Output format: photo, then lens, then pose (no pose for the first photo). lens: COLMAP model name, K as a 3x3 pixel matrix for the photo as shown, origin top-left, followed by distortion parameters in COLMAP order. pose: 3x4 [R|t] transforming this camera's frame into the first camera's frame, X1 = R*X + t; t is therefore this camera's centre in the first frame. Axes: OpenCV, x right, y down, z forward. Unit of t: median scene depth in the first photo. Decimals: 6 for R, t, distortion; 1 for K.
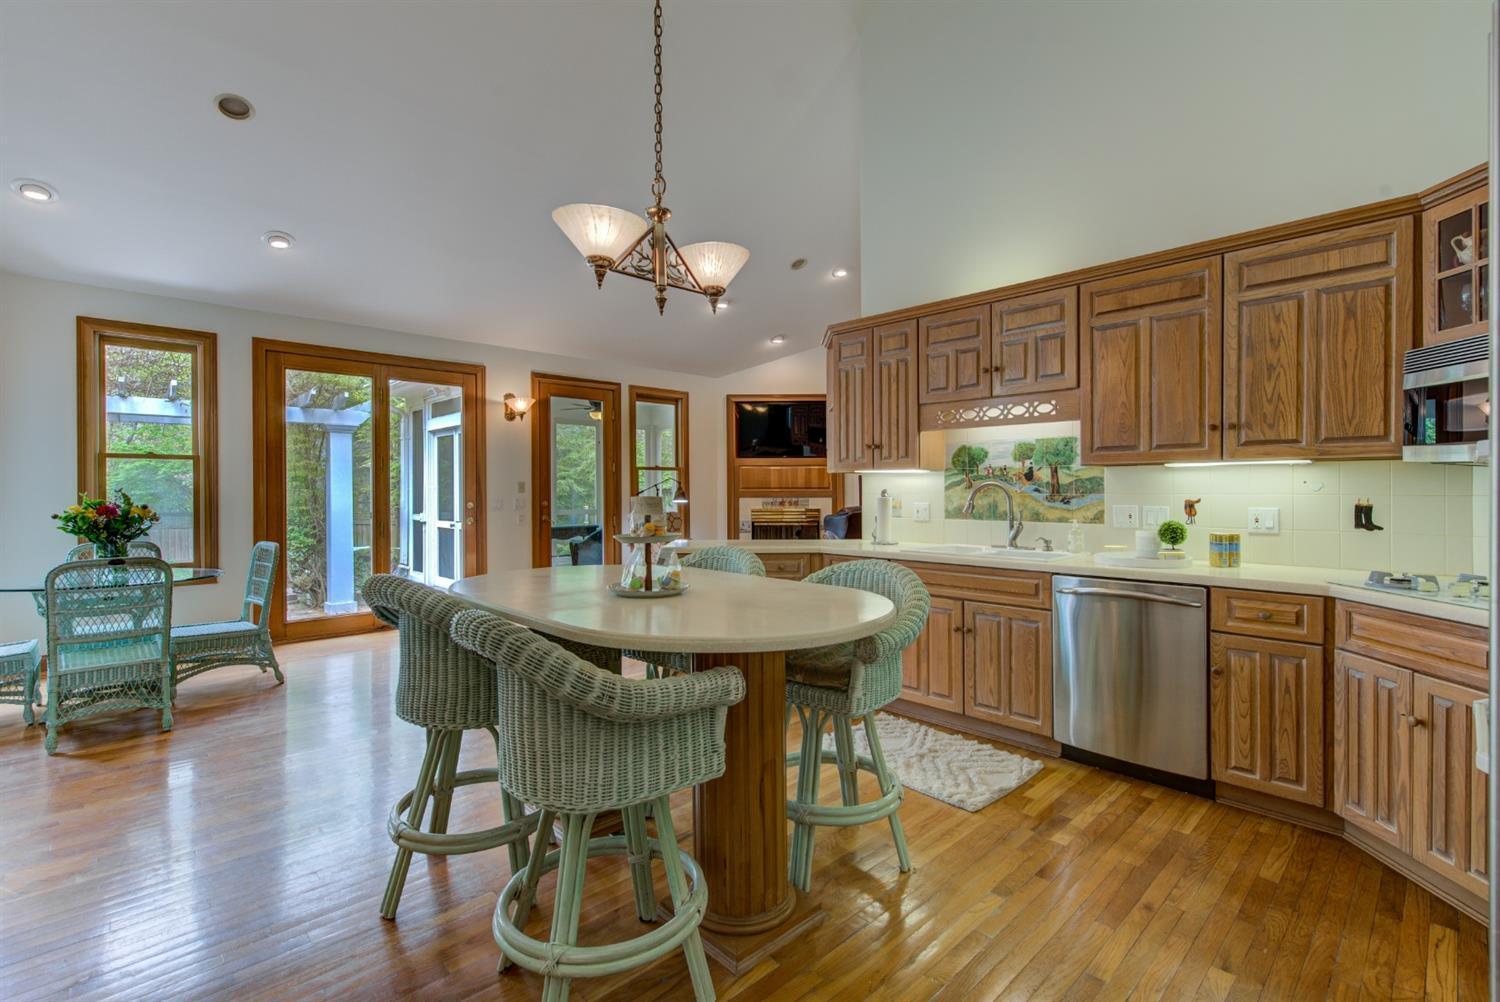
lens RADIAL K [[671.9, 0, 745.4], [0, 671.9, 495.7], [0, 0, 1]] dist [0.000056, -0.000158]
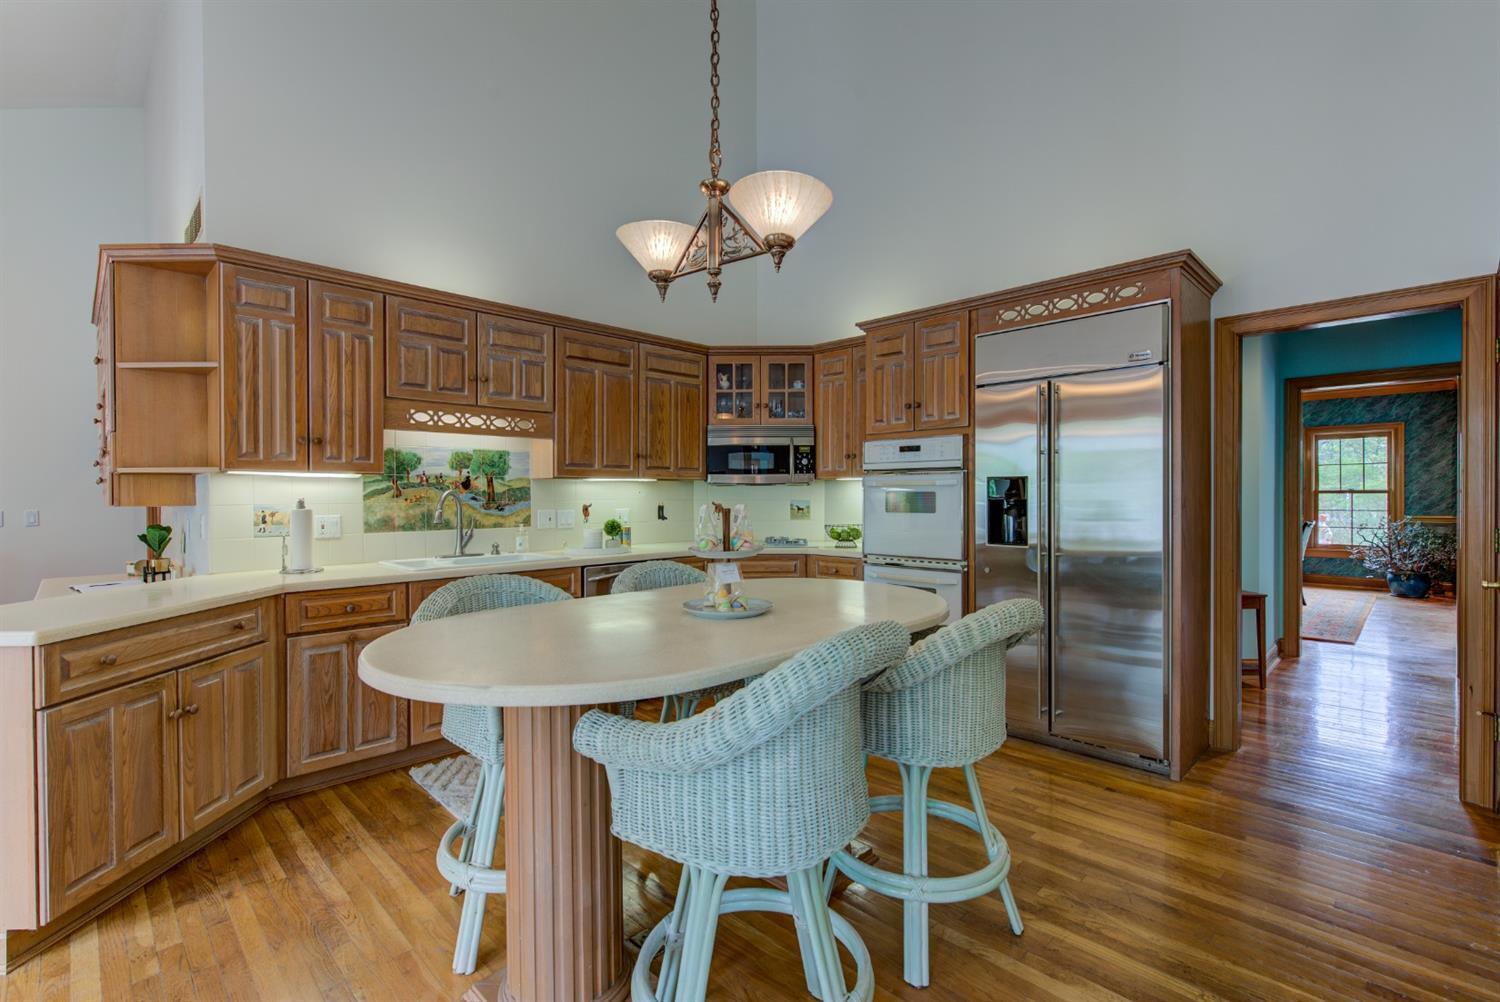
lens RADIAL K [[671.9, 0, 742.4], [0, 671.9, 497.4], [0, 0, 1]] dist [0.000056, -0.000158]
pose [[-0.012413, -0.001069, 0.999922, -0.605120], [0.015316, 0.999882, 0.001259, -0.004676], [-0.999806, 0.015330, -0.012396, 0.583432]]
